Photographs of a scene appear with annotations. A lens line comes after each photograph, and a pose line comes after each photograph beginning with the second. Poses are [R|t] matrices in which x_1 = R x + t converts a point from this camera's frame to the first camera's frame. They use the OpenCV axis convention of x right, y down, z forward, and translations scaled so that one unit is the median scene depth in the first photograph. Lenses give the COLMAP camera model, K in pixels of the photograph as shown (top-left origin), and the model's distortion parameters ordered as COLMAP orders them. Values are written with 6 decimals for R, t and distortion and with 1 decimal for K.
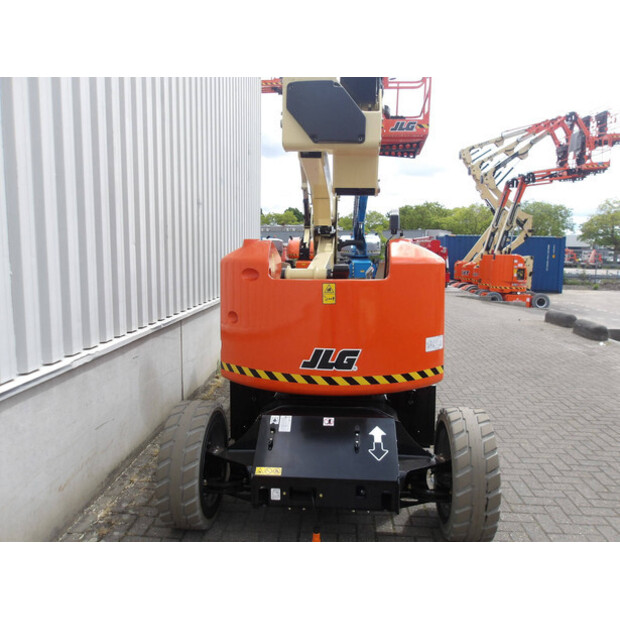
lens RADIAL K [[509.3, 0, 311.2], [0, 509.3, 307.5], [0, 0, 1]] dist [-0.000231, 0.005656]
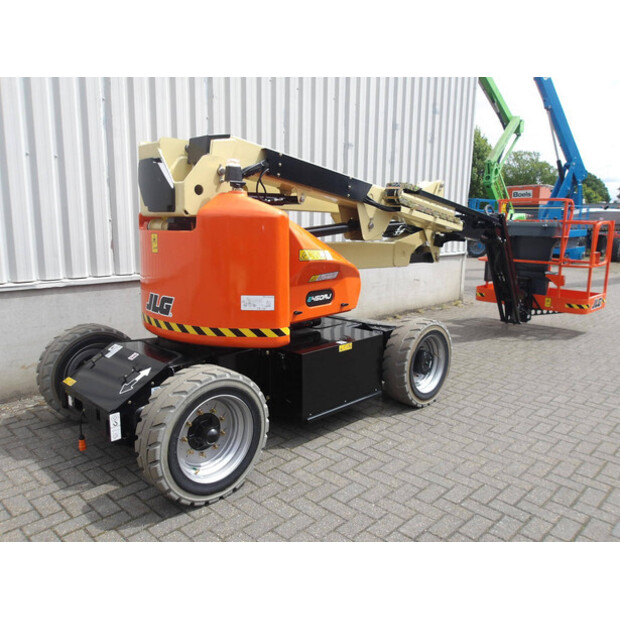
lens RADIAL K [[509.3, 0, 311.2], [0, 509.3, 307.5], [0, 0, 1]] dist [-0.000231, 0.005656]
pose [[0.753008, 0.111528, -0.648491, 0.955731], [-0.080790, 0.993745, 0.077094, -0.001319], [0.653033, -0.005661, 0.757308, 0.369326]]
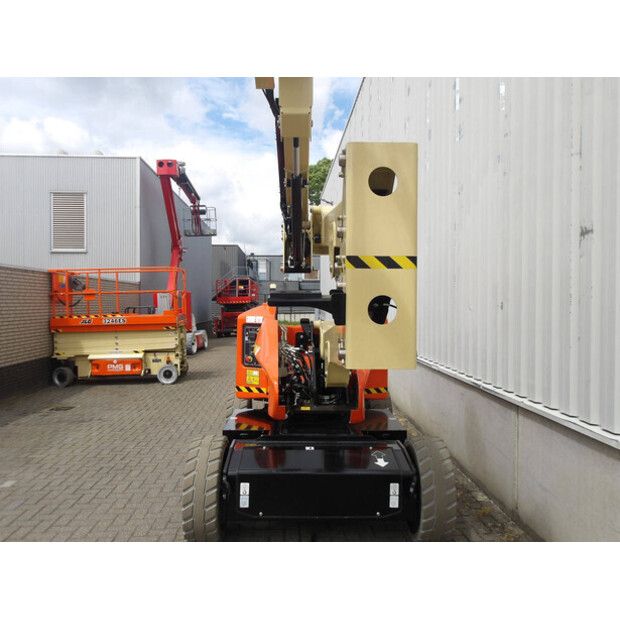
lens RADIAL K [[509.3, 0, 311.2], [0, 509.3, 307.5], [0, 0, 1]] dist [-0.000231, 0.005656]
pose [[-0.994898, -0.013664, -0.099956, 0.210778], [-0.025920, 0.992146, 0.122374, -0.325677], [0.097499, 0.124340, -0.987438, 2.651370]]
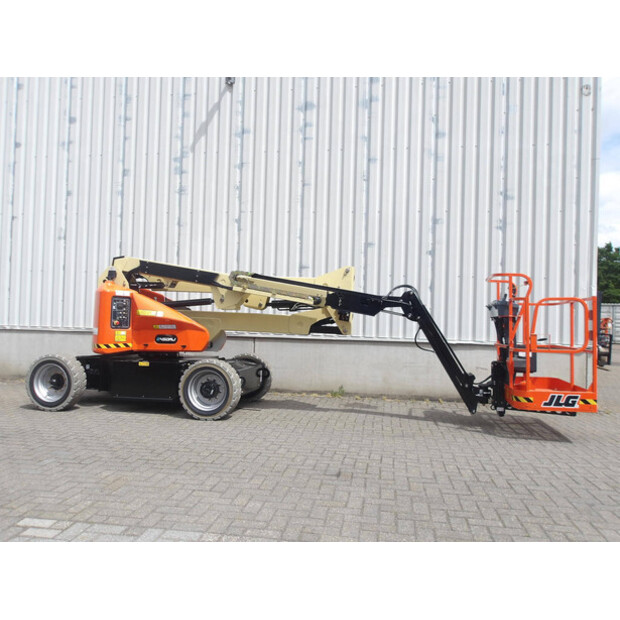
lens RADIAL K [[509.3, 0, 311.2], [0, 509.3, 307.5], [0, 0, 1]] dist [-0.000231, 0.005656]
pose [[-0.106305, -0.040988, -0.993488, 2.210792], [-0.143593, 0.989310, -0.025451, -0.095048], [0.983911, 0.139952, -0.111054, 2.107519]]
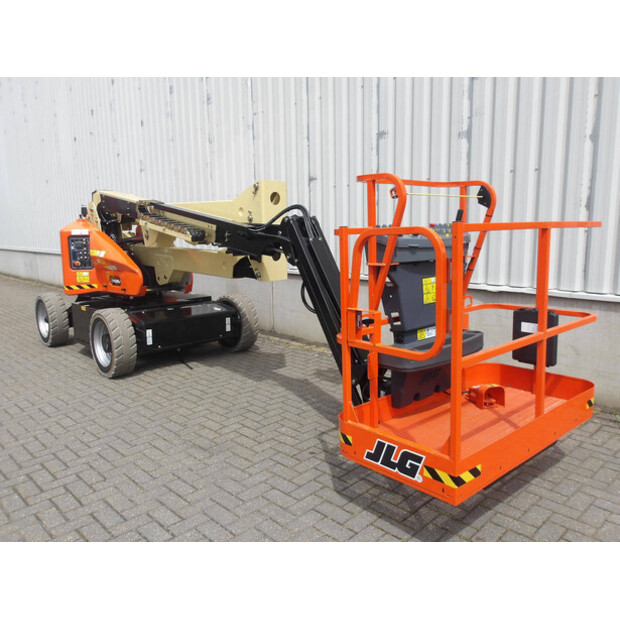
lens RADIAL K [[509.3, 0, 311.2], [0, 509.3, 307.5], [0, 0, 1]] dist [-0.000231, 0.005656]
pose [[-0.684830, 0.120688, -0.718639, 1.071291], [-0.073203, 0.969807, 0.232627, -0.338131], [0.725017, 0.211916, -0.655318, 3.125072]]
